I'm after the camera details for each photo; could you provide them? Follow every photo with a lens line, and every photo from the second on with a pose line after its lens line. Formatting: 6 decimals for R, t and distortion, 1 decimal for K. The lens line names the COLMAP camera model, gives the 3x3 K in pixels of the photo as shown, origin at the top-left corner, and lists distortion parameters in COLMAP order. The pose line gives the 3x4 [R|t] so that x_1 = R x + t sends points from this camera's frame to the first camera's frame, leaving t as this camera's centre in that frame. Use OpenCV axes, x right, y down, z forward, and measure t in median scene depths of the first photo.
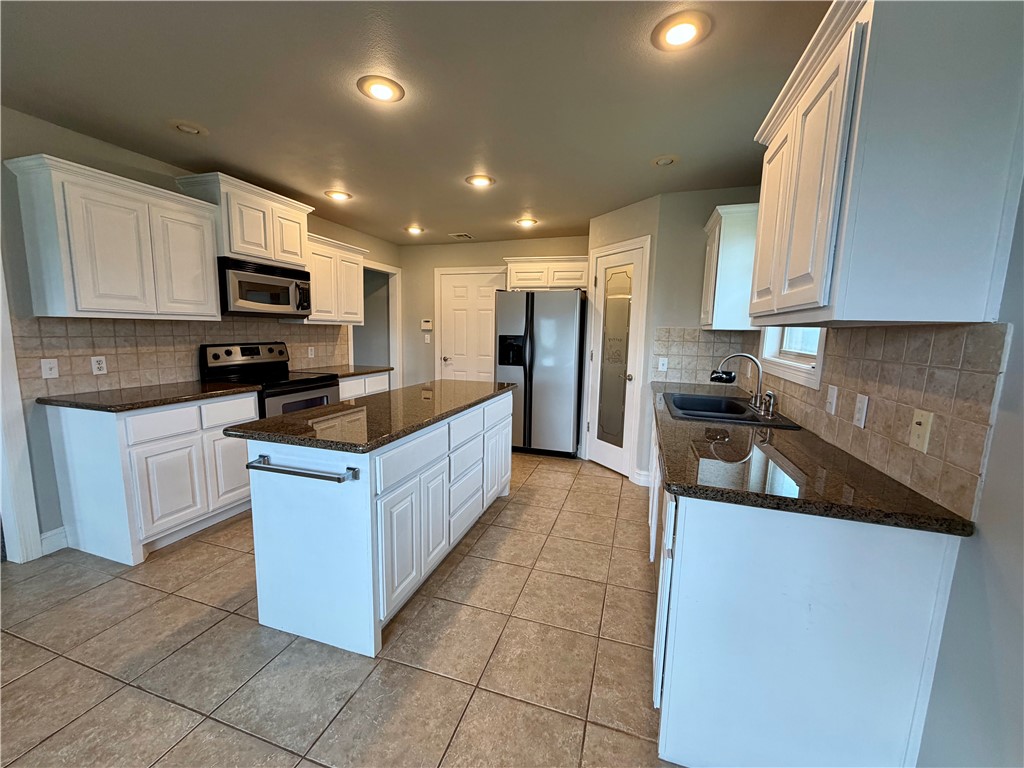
lens RADIAL K [[409.0, 0, 509.9], [0, 409.0, 389.4], [0, 0, 1]] dist [0.002577, -0.000591]
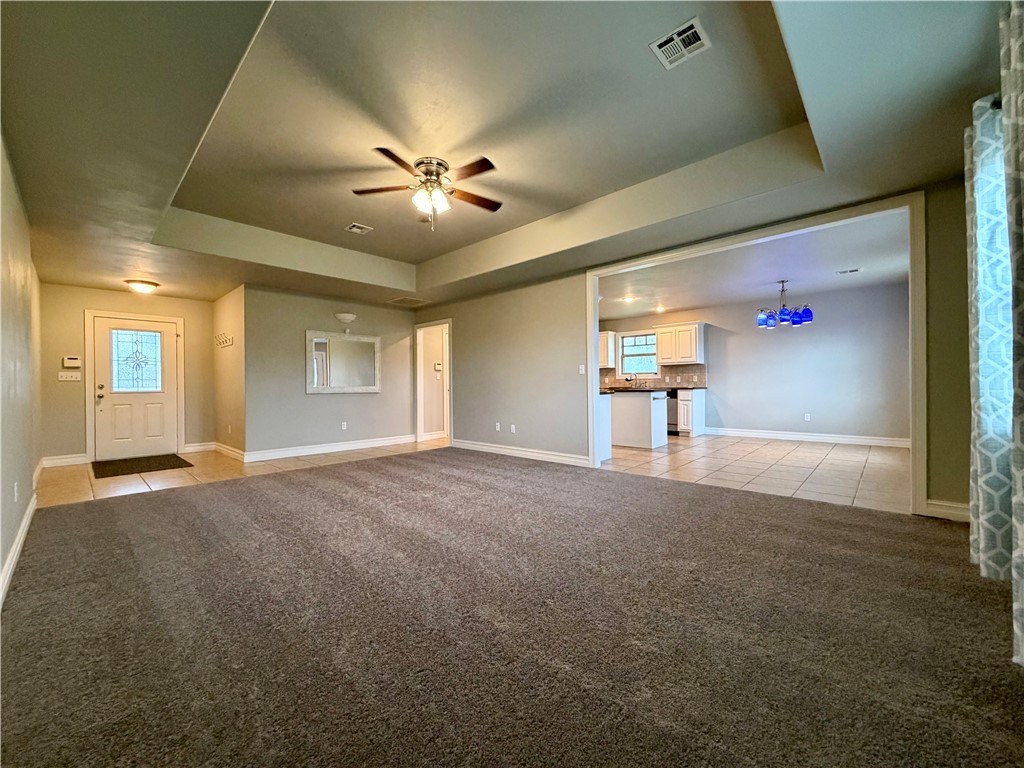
lens RADIAL K [[409.0, 0, 513.2], [0, 409.0, 386.3], [0, 0, 1]] dist [0.002577, -0.000591]
pose [[0.410954, -0.029659, 0.911173, -2.376742], [0.150020, 0.988045, -0.035500, 0.002409], [-0.899228, 0.151283, 0.410491, 0.321619]]
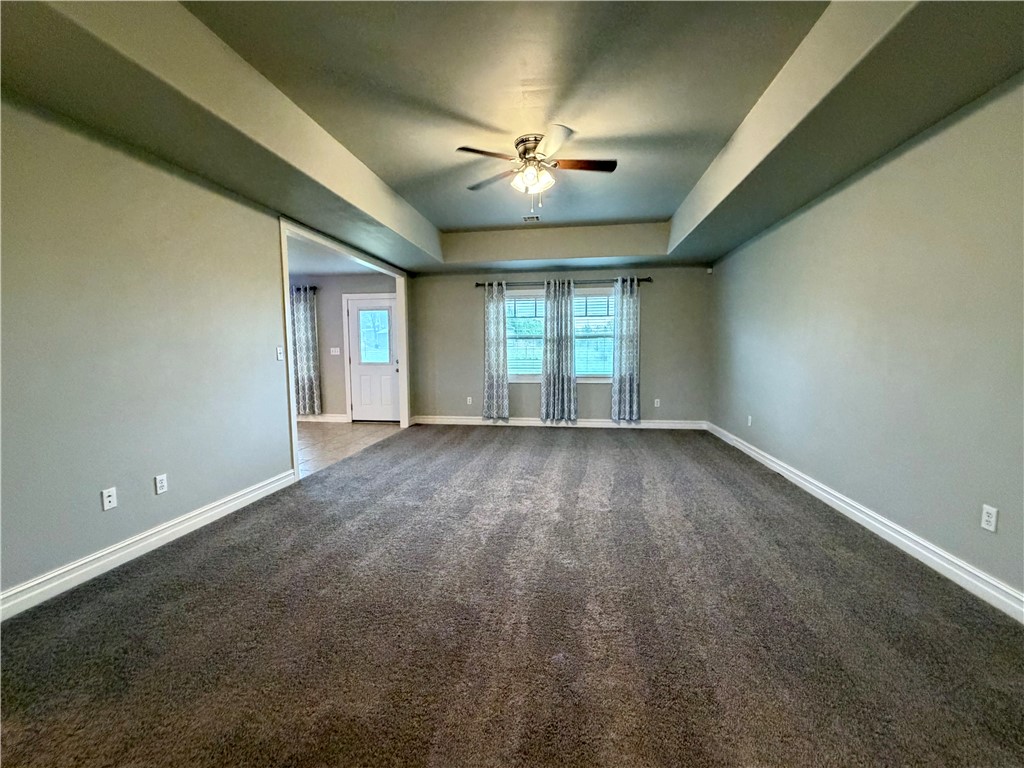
lens RADIAL K [[431.1, 0, 507.8], [0, 431.1, 384.0], [0, 0, 1]] dist [0.004078, 0.000188]
pose [[-0.985901, 0.001695, -0.167321, -1.265674], [-0.034617, 0.976250, 0.213863, -0.269678], [0.163709, 0.216639, -0.962427, 1.972556]]
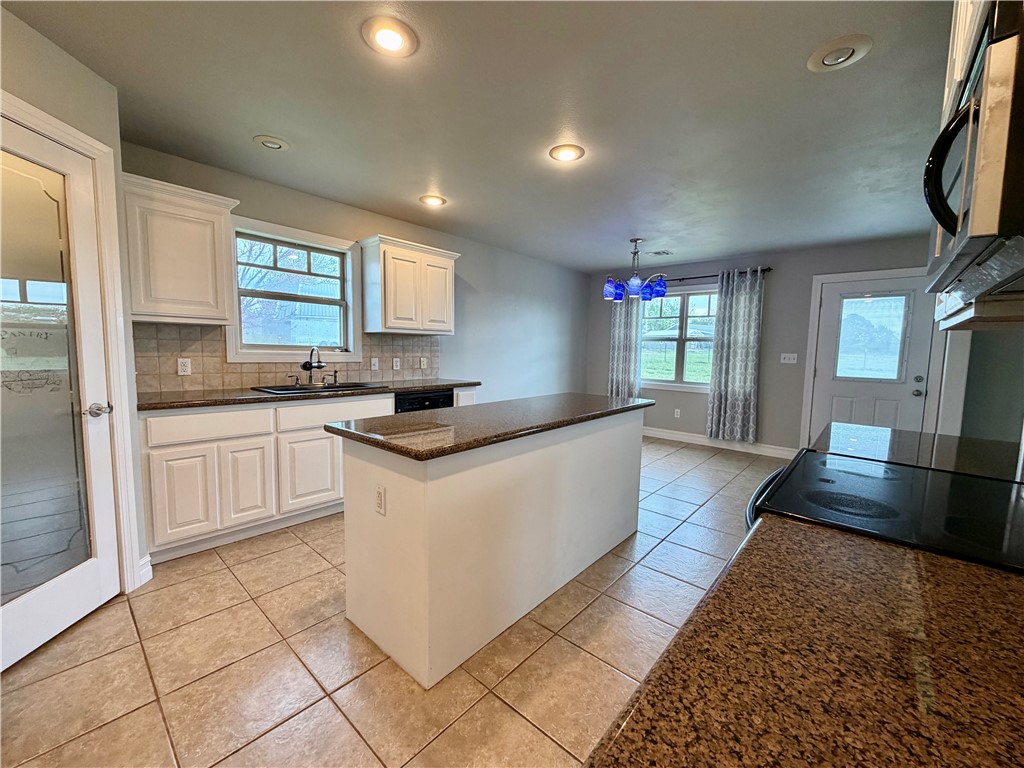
lens RADIAL K [[409.0, 0, 508.8], [0, 409.0, 384.3], [0, 0, 1]] dist [0.002577, -0.000591]
pose [[-0.916940, -0.074917, 0.391930, -0.418811], [0.016439, 0.974291, 0.224694, -0.186651], [-0.398687, 0.212474, -0.892134, 1.405768]]
